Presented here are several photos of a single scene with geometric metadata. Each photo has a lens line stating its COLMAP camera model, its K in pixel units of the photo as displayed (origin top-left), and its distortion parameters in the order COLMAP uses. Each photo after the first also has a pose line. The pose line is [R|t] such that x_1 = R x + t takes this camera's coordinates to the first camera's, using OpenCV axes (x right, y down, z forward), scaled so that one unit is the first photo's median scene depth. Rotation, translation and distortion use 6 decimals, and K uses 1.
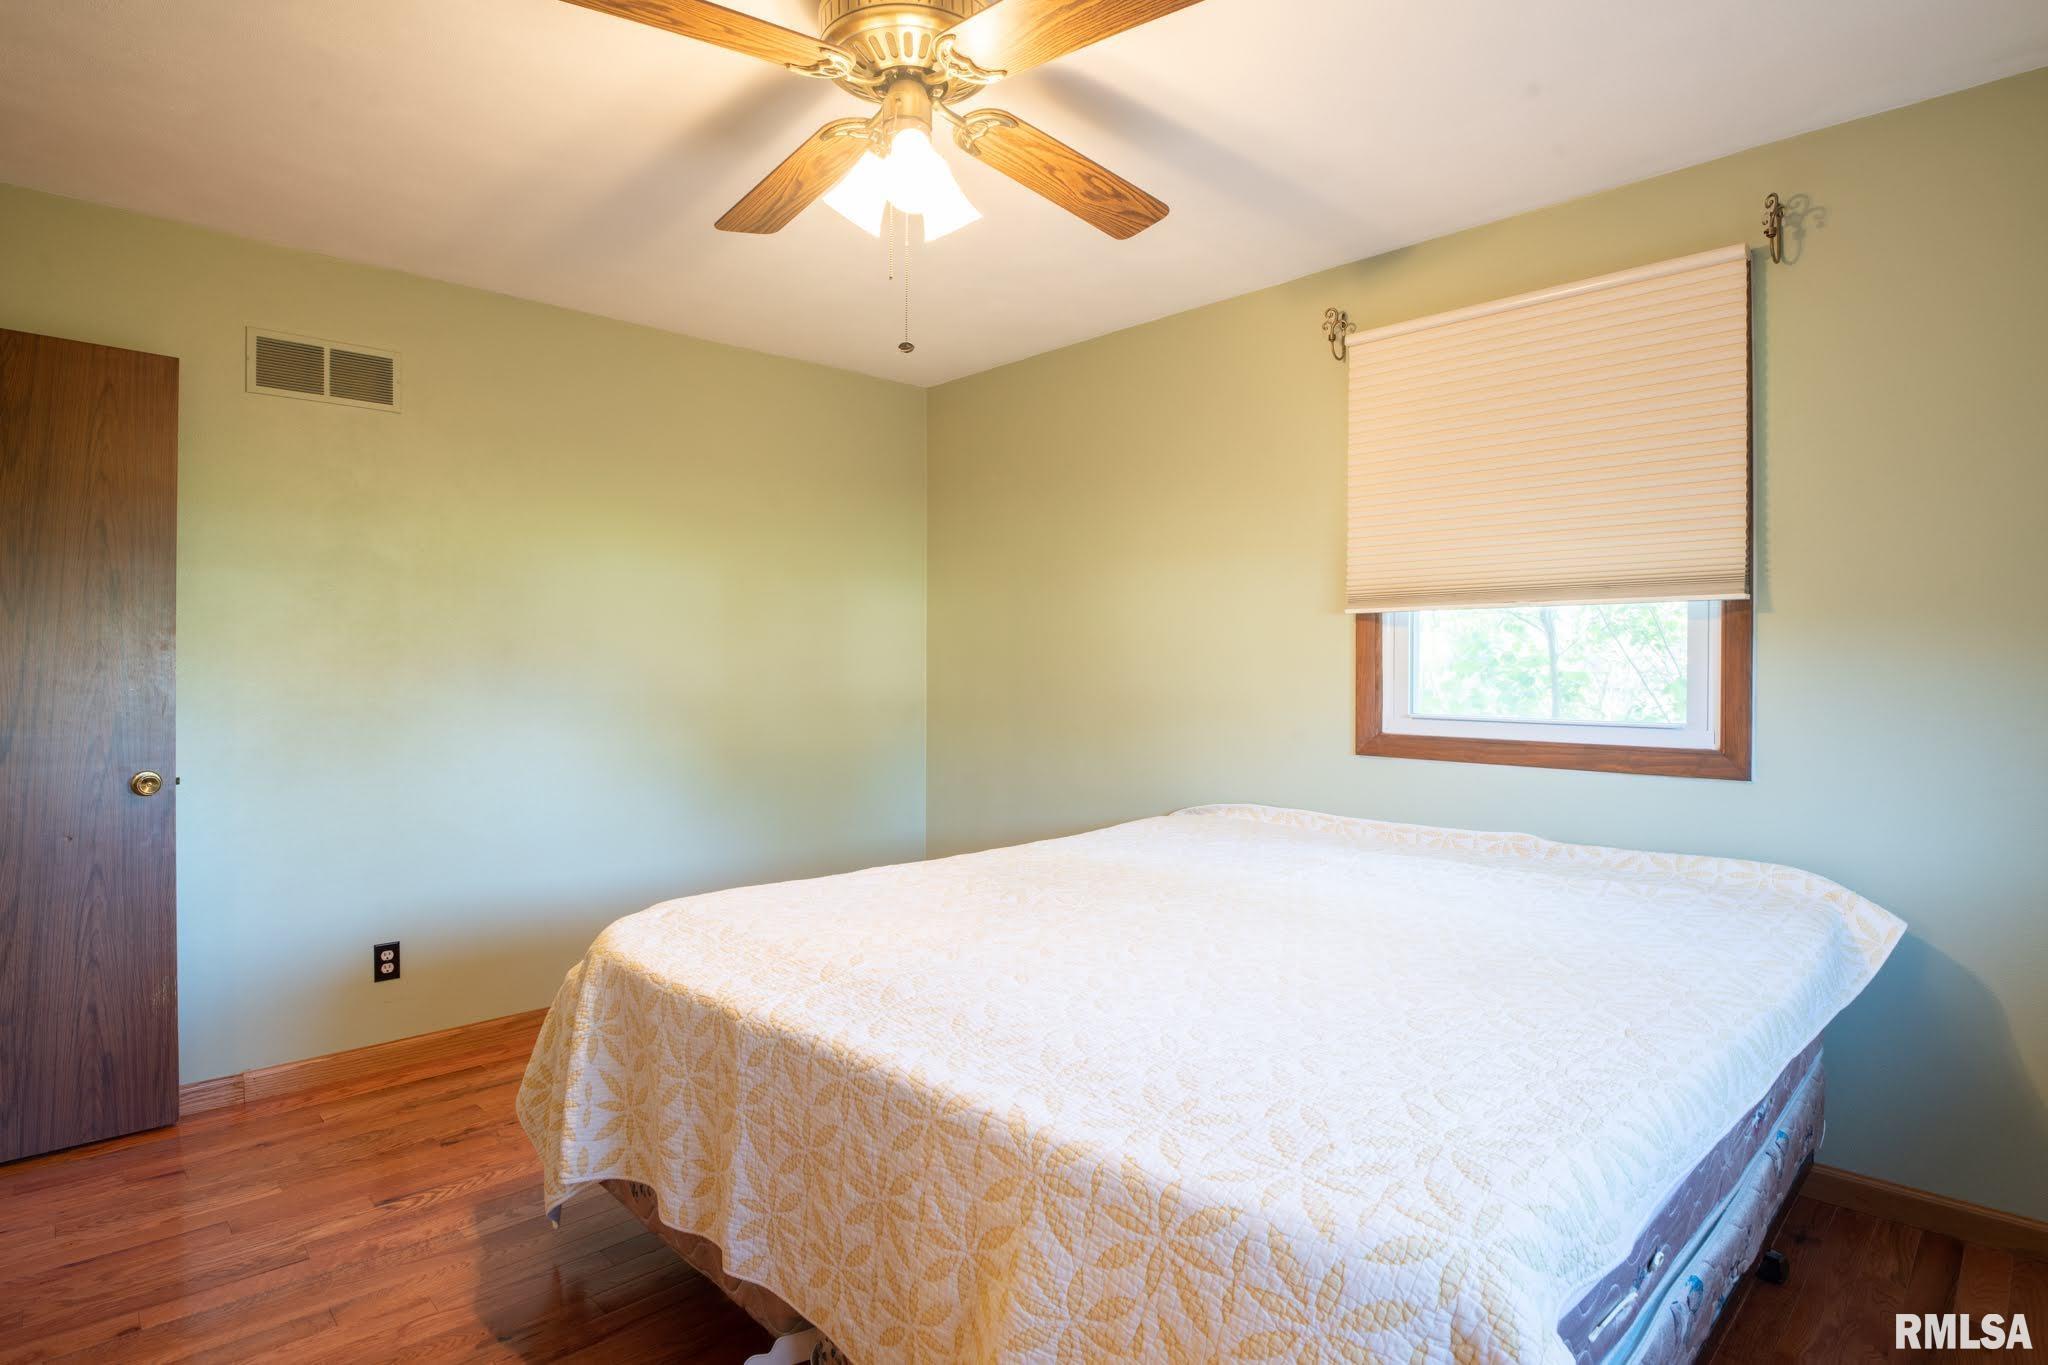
lens RADIAL K [[1014.3, 0, 1008.4], [0, 1014.3, 679.7], [0, 0, 1]] dist [-0.024718, -0.002481]
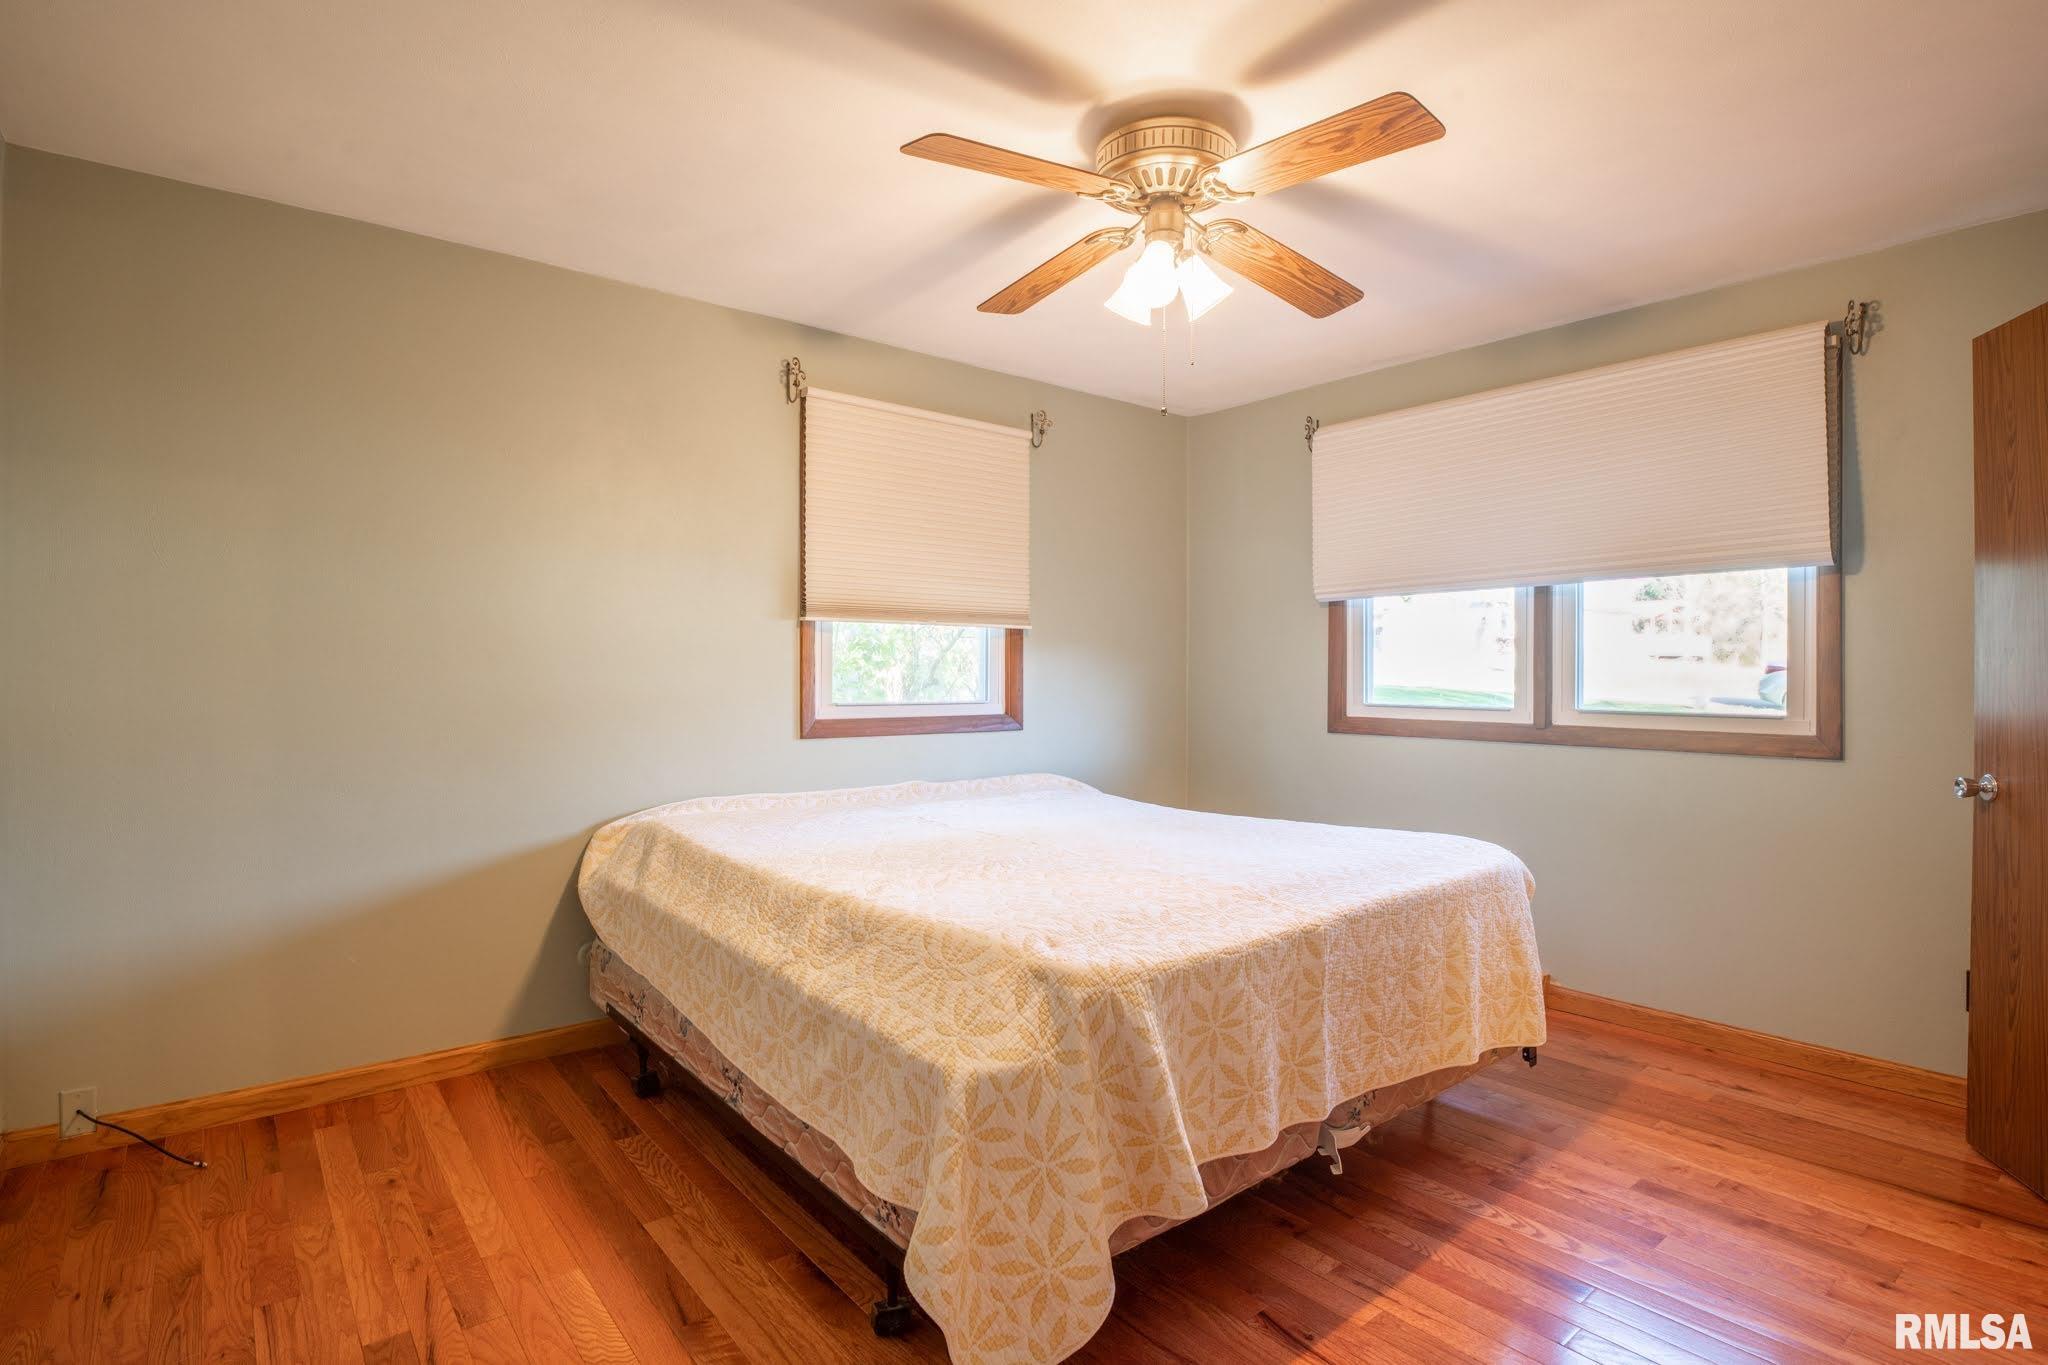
lens RADIAL K [[1014.3, 0, 1008.4], [0, 1014.3, 677.2], [0, 0, 1]] dist [-0.024718, -0.002481]
pose [[0.114254, -0.009512, 0.993406, -1.058727], [0.009523, 0.999919, 0.008479, -0.008958], [-0.993406, 0.008492, 0.114336, 0.804538]]
